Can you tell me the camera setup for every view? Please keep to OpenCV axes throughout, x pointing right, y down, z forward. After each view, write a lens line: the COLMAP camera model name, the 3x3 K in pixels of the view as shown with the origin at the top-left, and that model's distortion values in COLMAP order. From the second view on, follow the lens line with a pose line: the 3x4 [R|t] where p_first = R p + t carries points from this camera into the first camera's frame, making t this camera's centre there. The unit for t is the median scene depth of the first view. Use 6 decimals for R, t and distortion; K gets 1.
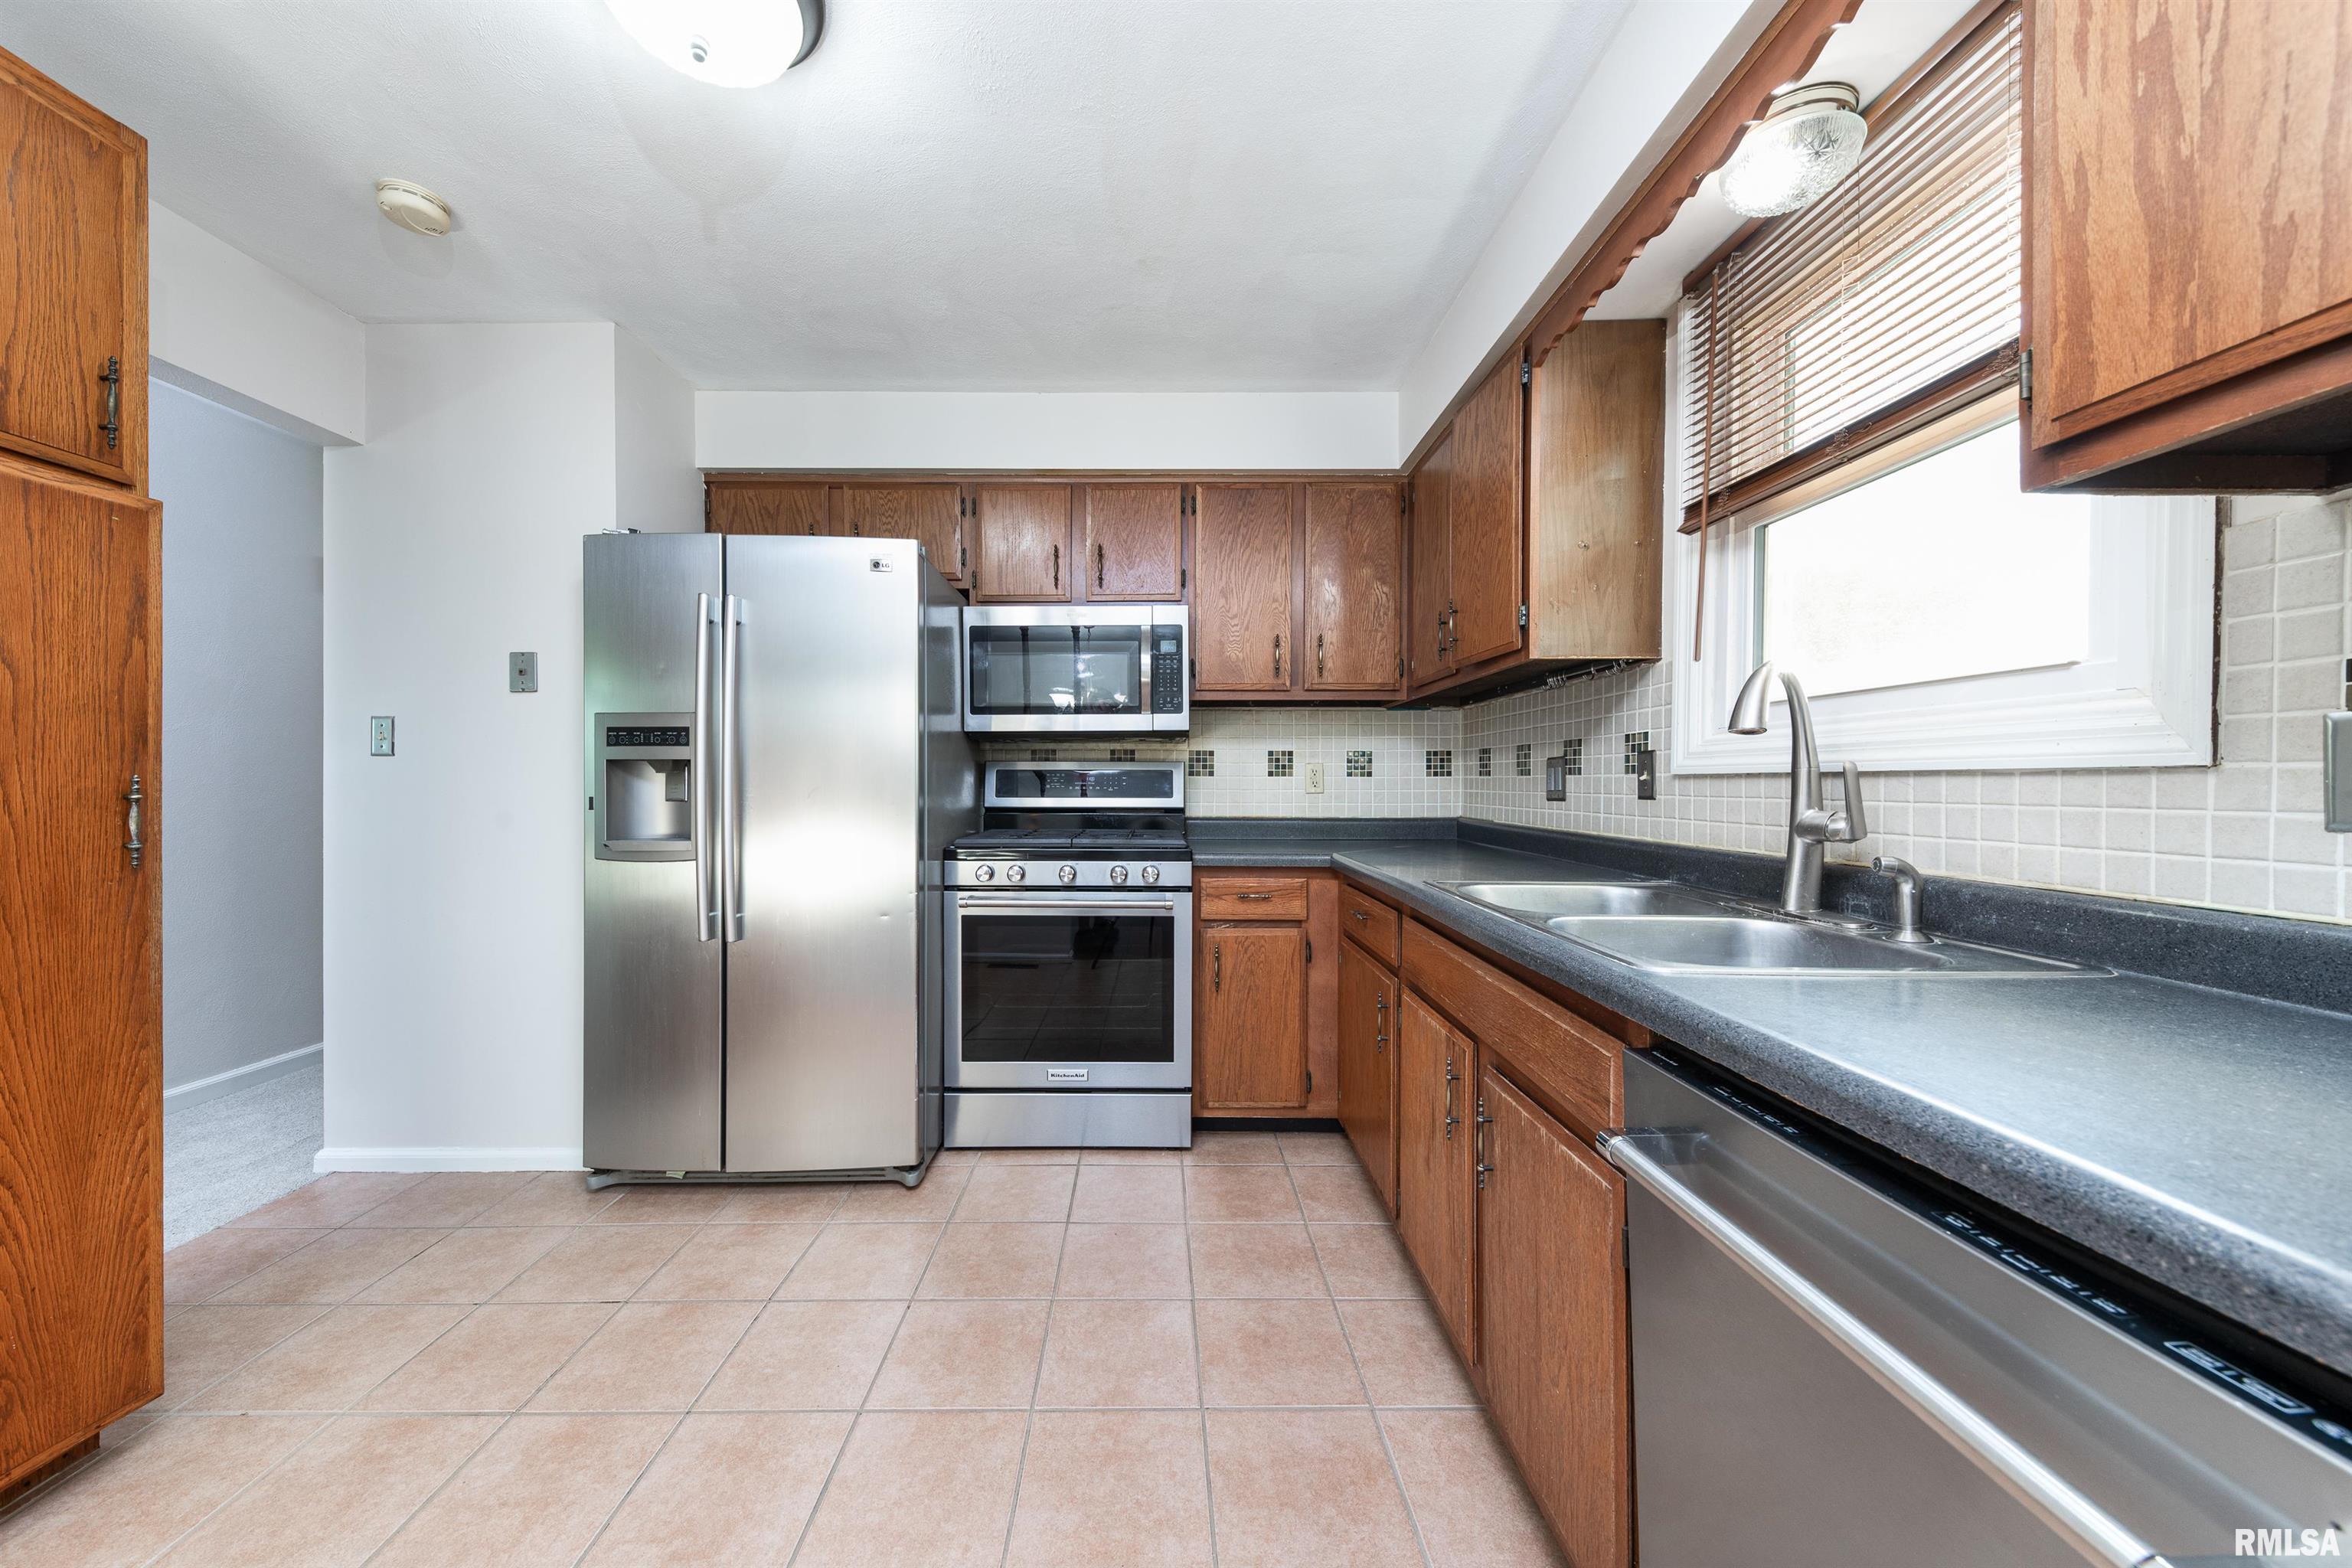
lens RADIAL K [[812.4, 0, 1180.2], [0, 812.4, 796.9], [0, 0, 1]] dist [0.009865, -0.006182]
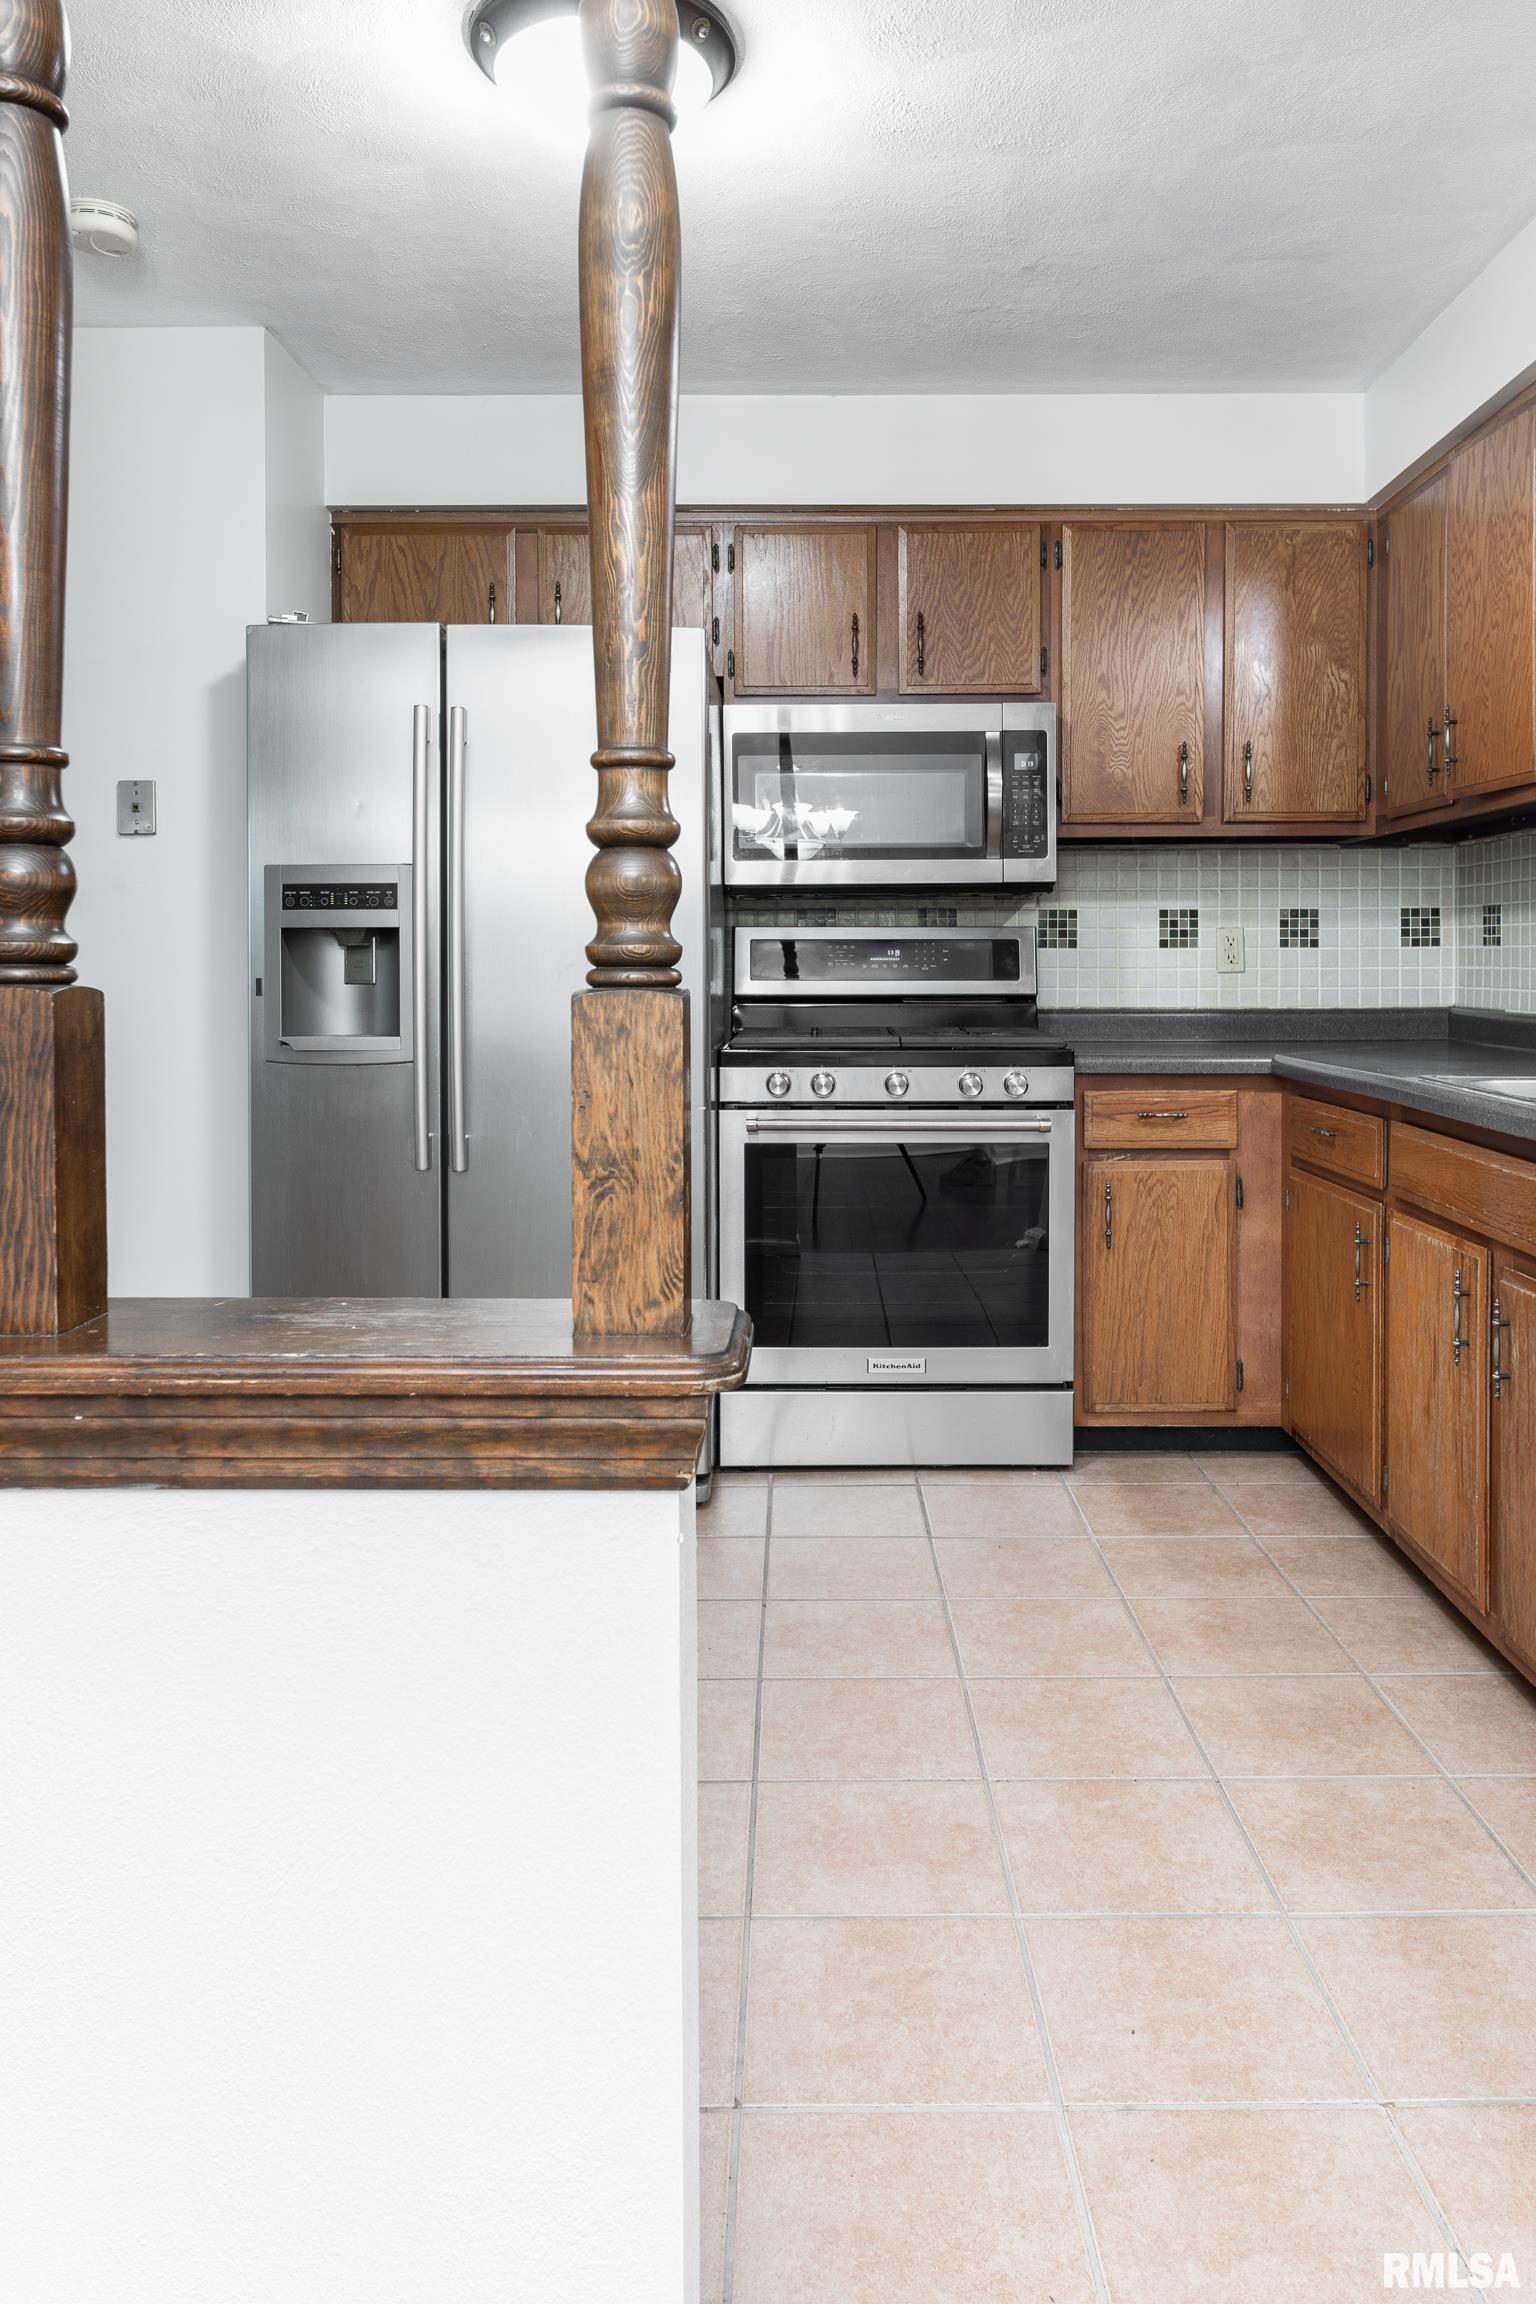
lens RADIAL K [[1578.1, 0, 781.9], [0, 1578.1, 1001.9], [0, 0, 1]] dist [-0.001453, -0.000963]
pose [[0.998388, -0.002024, -0.056722, -0.159236], [0.002363, 0.999980, 0.005905, 0.013391], [0.056708, -0.006029, 0.998373, -0.390862]]
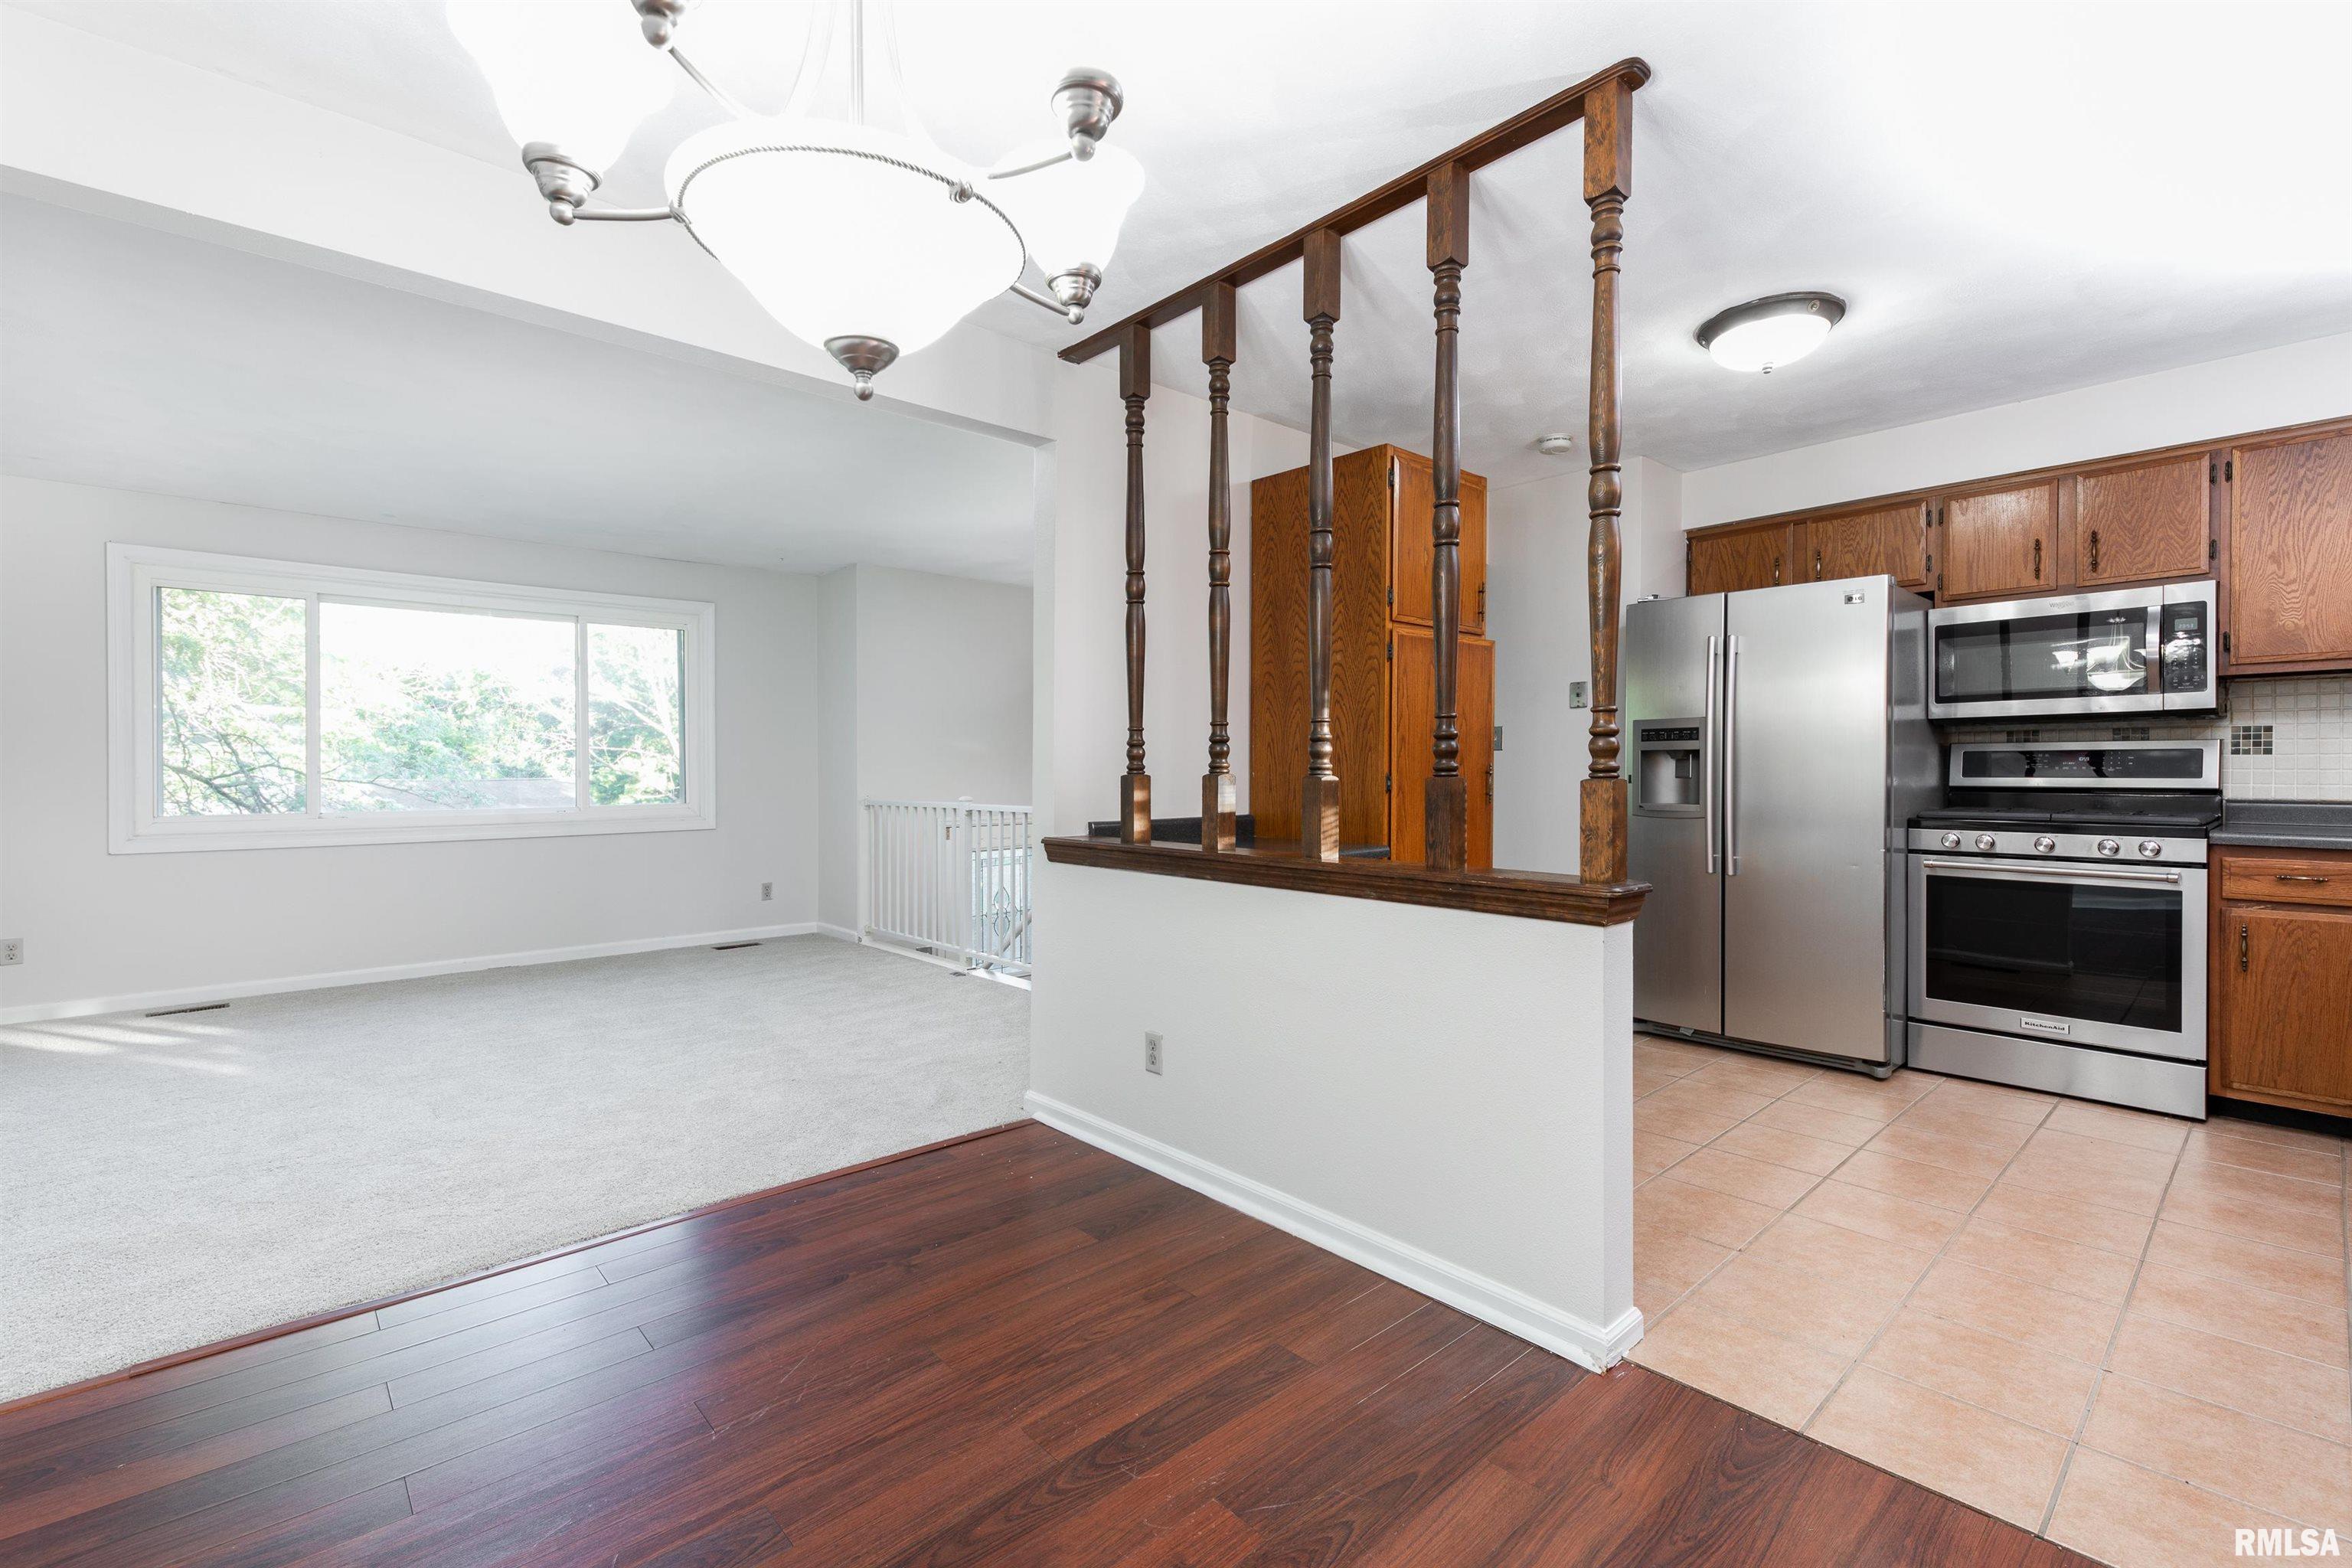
lens RADIAL K [[941.4, 0, 1185.1], [0, 941.4, 778.8], [0, 0, 1]] dist [0.000265, -0.000040]
pose [[0.615187, 0.003278, -0.788375, 0.151629], [-0.008206, 0.999964, -0.002245, 0.016730], [0.788339, 0.007850, 0.615191, -0.716752]]
